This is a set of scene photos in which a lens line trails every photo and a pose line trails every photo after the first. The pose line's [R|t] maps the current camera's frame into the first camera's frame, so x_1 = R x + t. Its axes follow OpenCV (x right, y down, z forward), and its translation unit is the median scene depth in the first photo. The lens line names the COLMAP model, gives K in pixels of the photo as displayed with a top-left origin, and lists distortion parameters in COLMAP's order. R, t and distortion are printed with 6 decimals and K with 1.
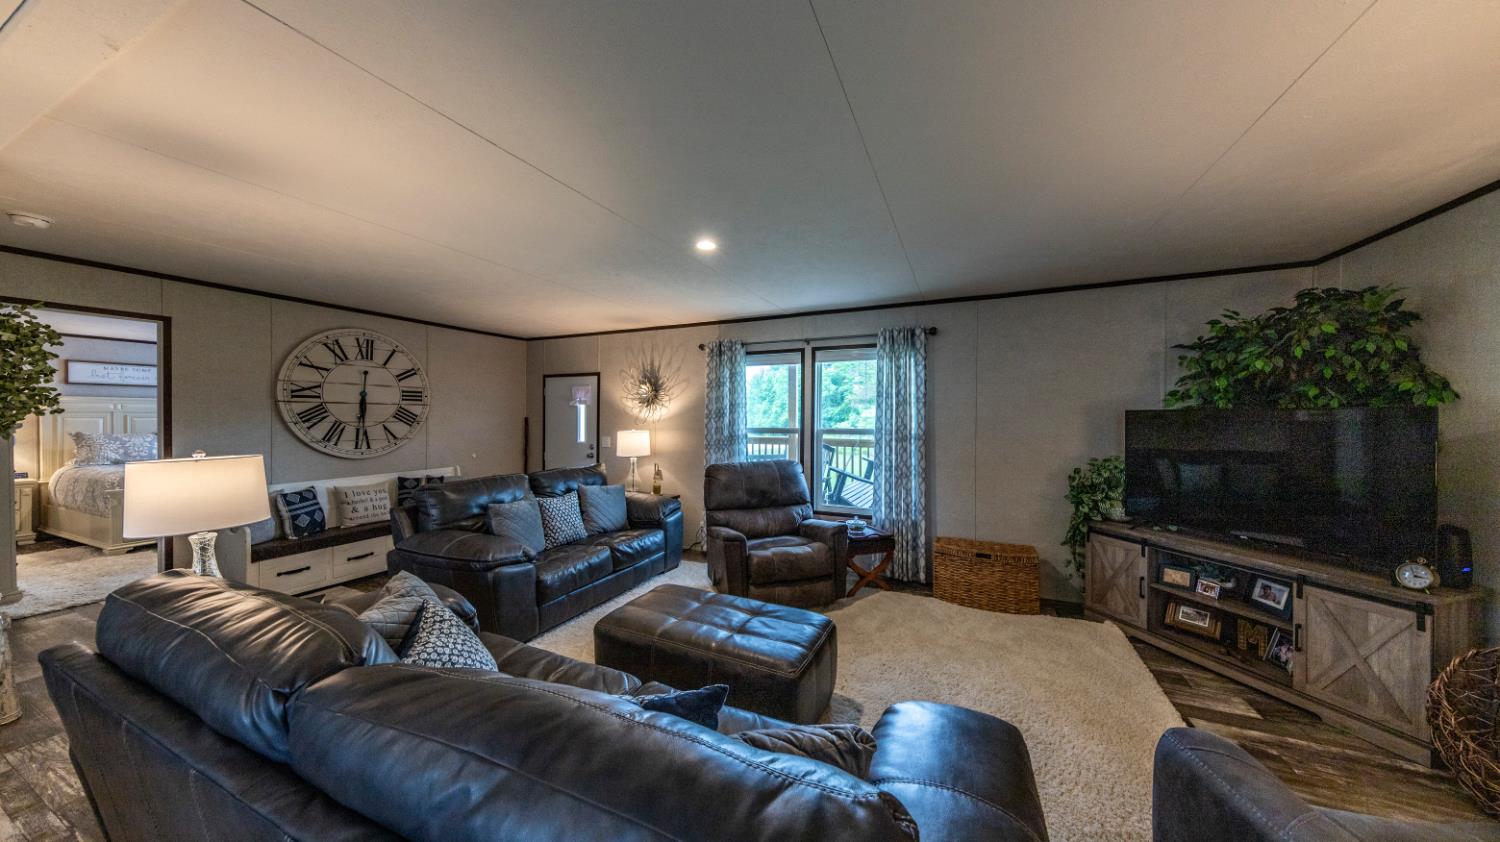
lens RADIAL K [[472.1, 0, 745.7], [0, 472.1, 426.0], [0, 0, 1]] dist [-0.000077, 0.000012]
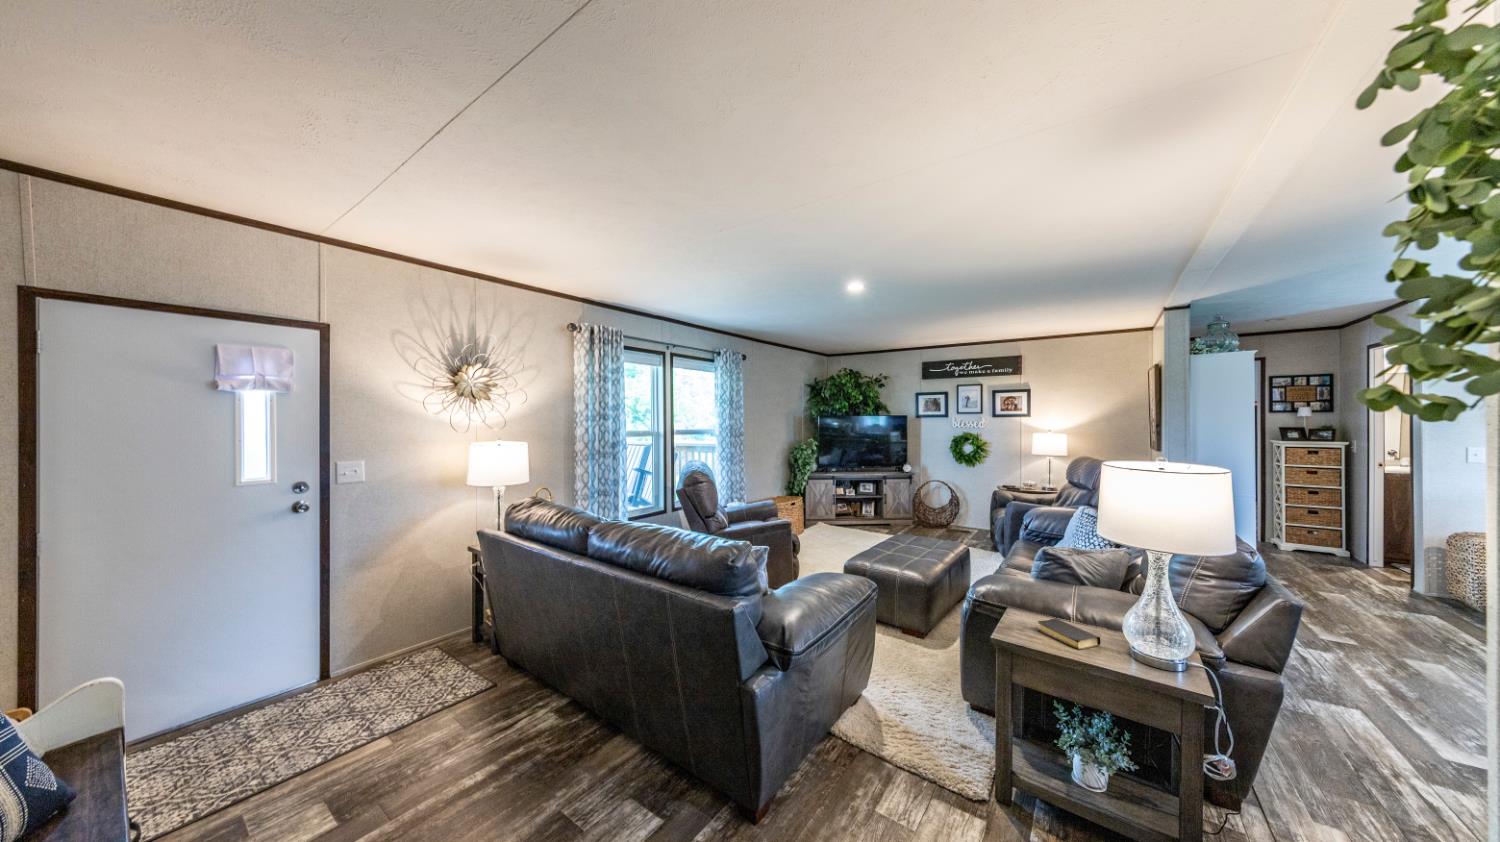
lens RADIAL K [[466.4, 0, 750.0], [0, 466.4, 421.0], [0, 0, 1]] dist [0.000123, 0.000003]
pose [[0.200050, -0.007647, 0.979756, -0.838985], [0.016402, 0.999856, 0.004455, -0.016077], [-0.979648, 0.015179, 0.200147, 0.618939]]
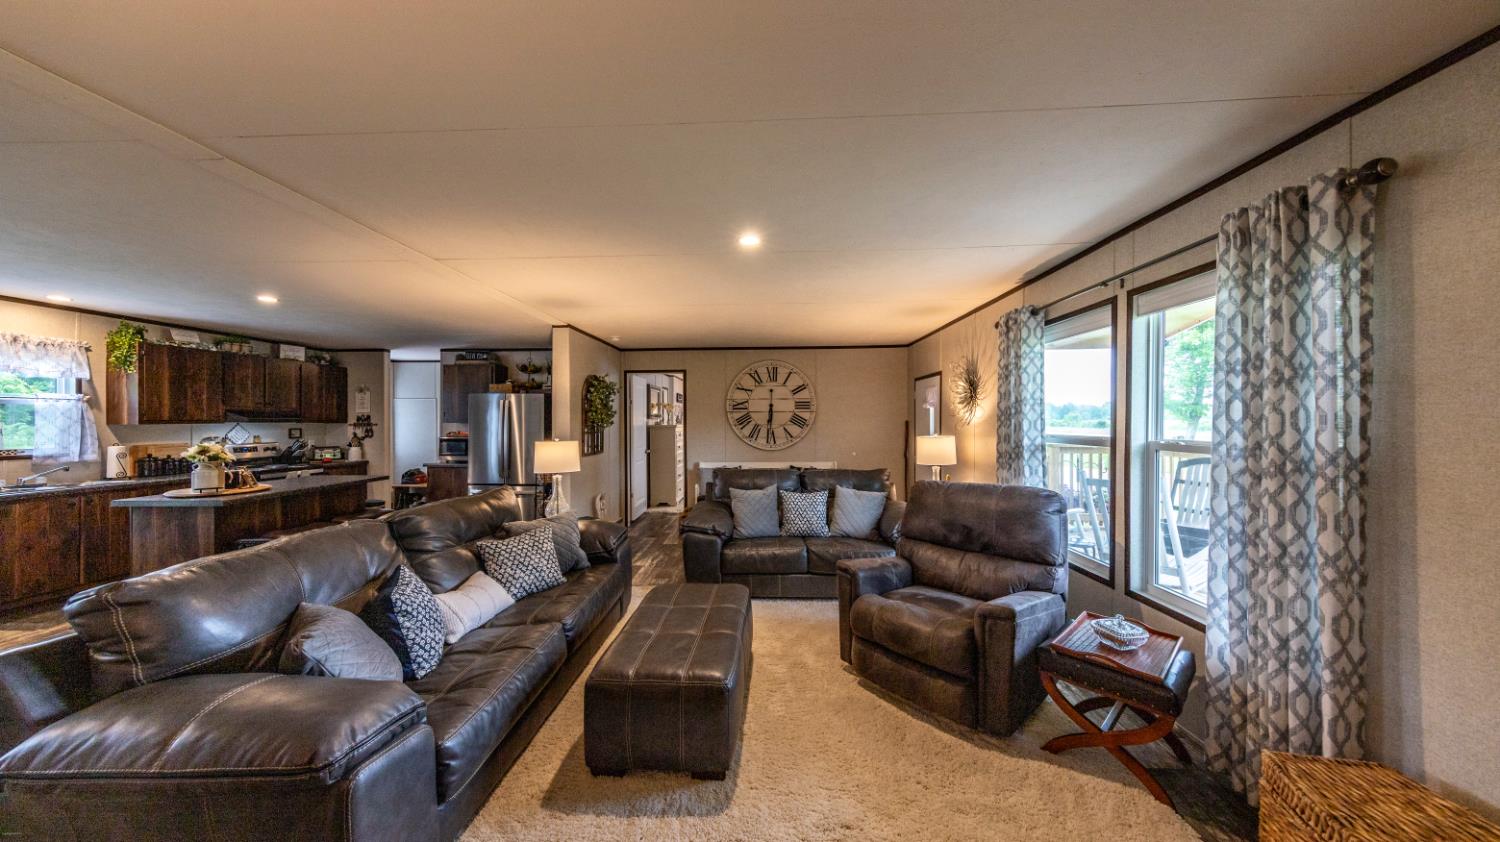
lens RADIAL K [[466.4, 0, 750.0], [0, 466.4, 421.0], [0, 0, 1]] dist [0.000123, 0.000003]
pose [[0.388390, -0.005254, -0.921480, 0.468746], [-0.010493, 0.999894, -0.010123, -0.004984], [0.921435, 0.013601, 0.388294, 0.382455]]
